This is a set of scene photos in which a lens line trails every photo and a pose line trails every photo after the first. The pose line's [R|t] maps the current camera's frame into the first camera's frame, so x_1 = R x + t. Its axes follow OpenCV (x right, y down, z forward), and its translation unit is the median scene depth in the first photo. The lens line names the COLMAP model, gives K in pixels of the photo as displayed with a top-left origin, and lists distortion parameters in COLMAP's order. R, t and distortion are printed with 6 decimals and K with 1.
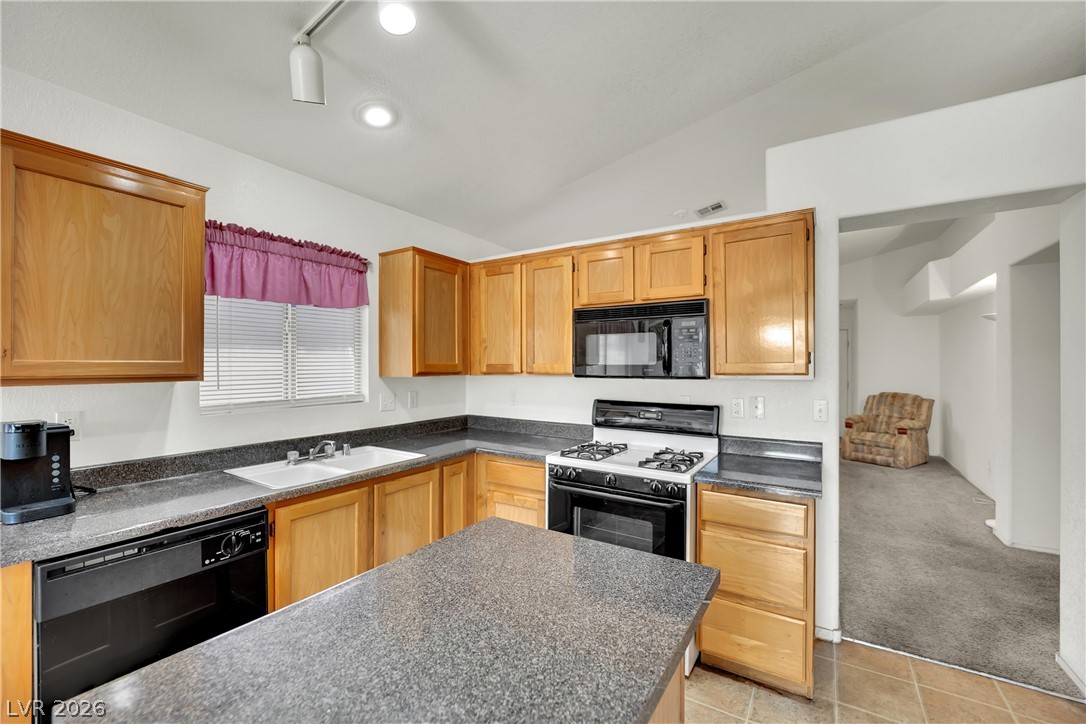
lens RADIAL K [[454.3, 0, 528.5], [0, 454.3, 357.6], [0, 0, 1]] dist [-0.018212, -0.000339]
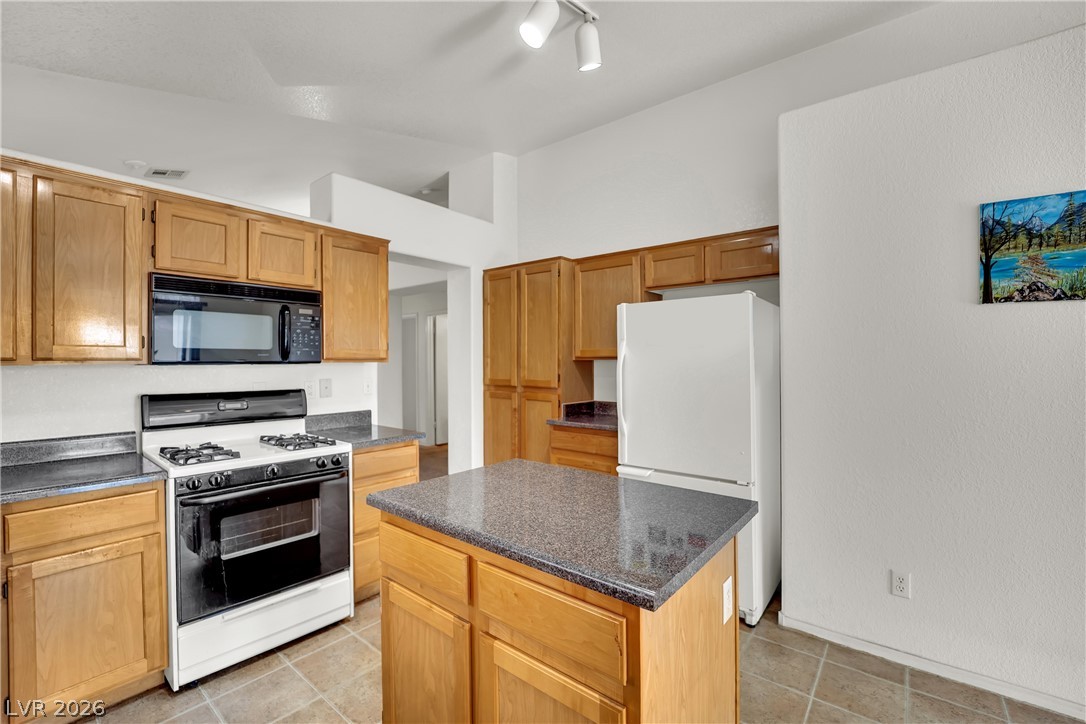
lens RADIAL K [[454.3, 0, 540.8], [0, 454.3, 366.5], [0, 0, 1]] dist [-0.018212, -0.000339]
pose [[0.105246, -0.013086, 0.994360, -0.551475], [-0.008477, 0.999865, 0.014056, 0.029630], [-0.994410, -0.009909, 0.105121, 0.288314]]
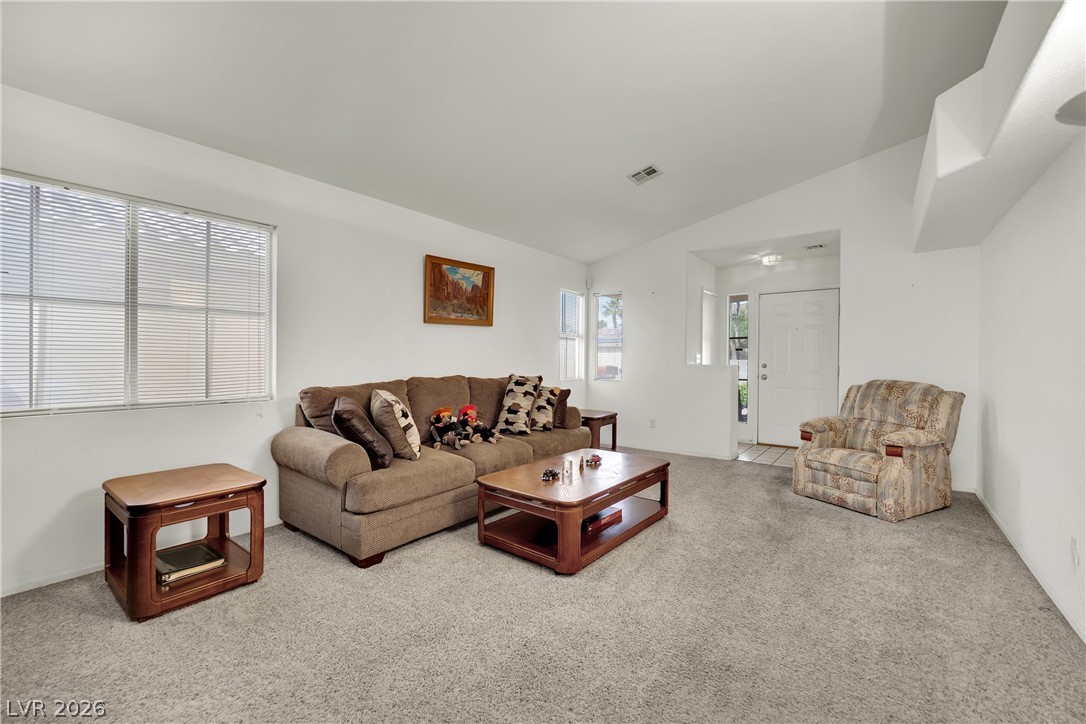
lens RADIAL K [[454.3, 0, 524.3], [0, 454.3, 357.2], [0, 0, 1]] dist [-0.018212, -0.000339]
pose [[0.996091, 0.002696, -0.088291, 0.932394], [-0.001493, 0.999905, 0.013694, 0.096629], [0.088320, -0.013509, 0.996001, 0.906317]]
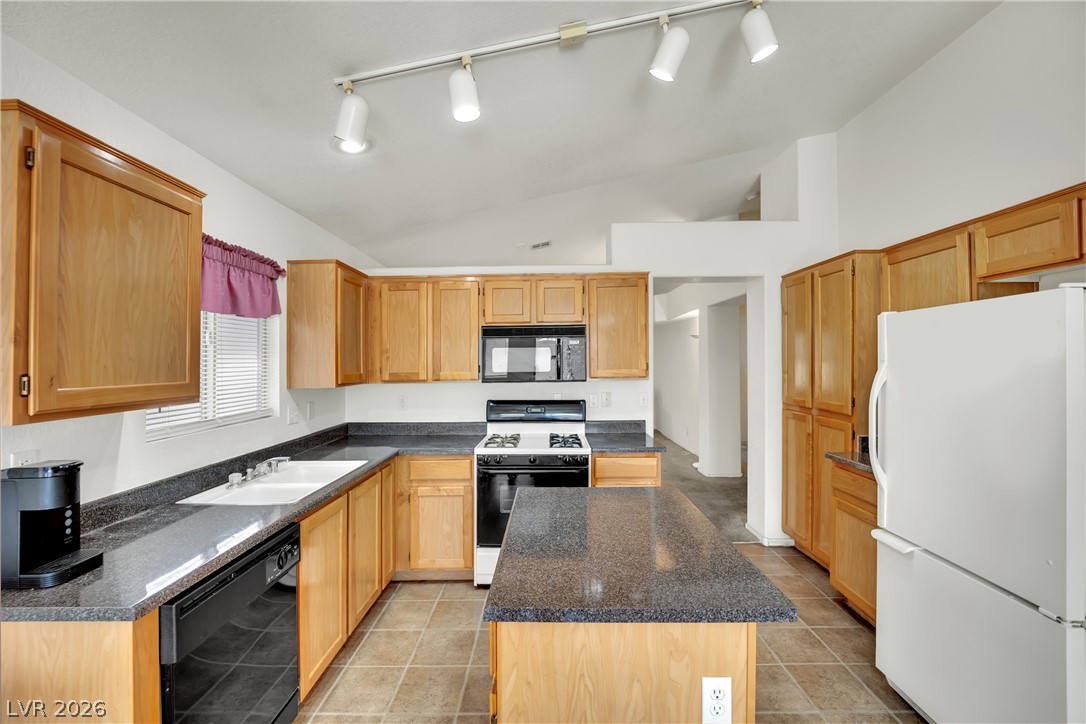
lens RADIAL K [[454.3, 0, 541.8], [0, 454.3, 357.2], [0, 0, 1]] dist [-0.018212, -0.000339]
pose [[0.841778, -0.003433, 0.539813, -0.412057], [0.003034, 0.999994, 0.001627, -0.026166], [-0.539815, 0.000268, 0.841784, -0.103401]]
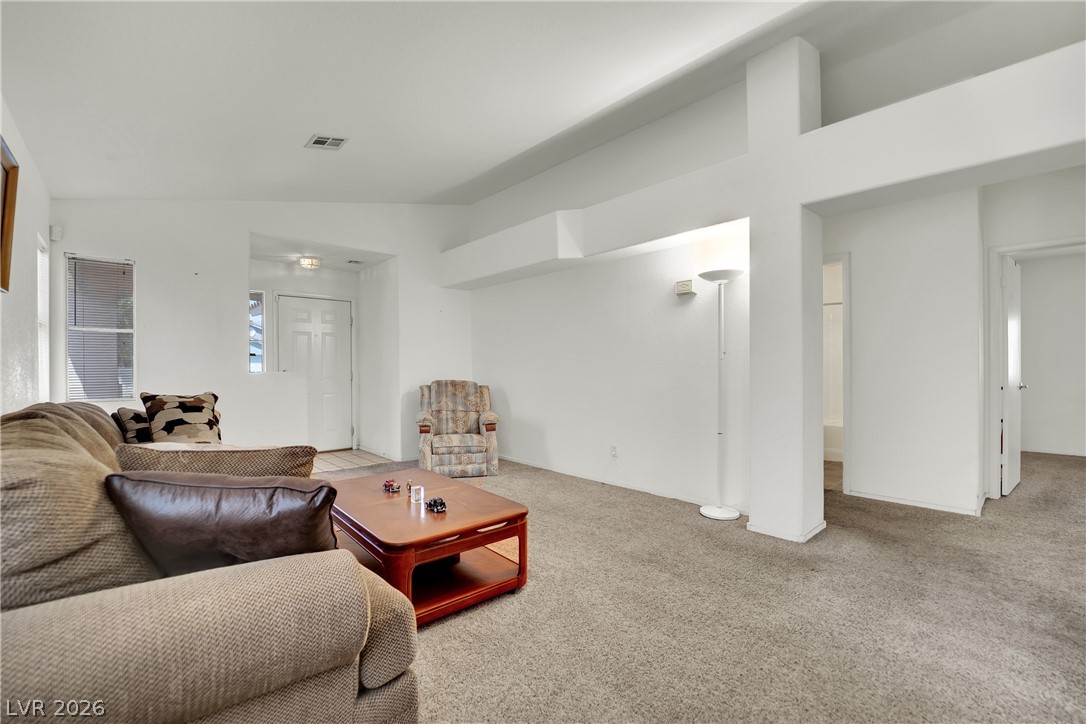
lens RADIAL K [[454.3, 0, 571.8], [0, 454.3, 368.6], [0, 0, 1]] dist [-0.018212, -0.000339]
pose [[0.210459, -0.005787, 0.977586, 0.196040], [-0.009618, 0.999922, 0.007989, 0.116536], [-0.977555, -0.011084, 0.210386, 1.477954]]
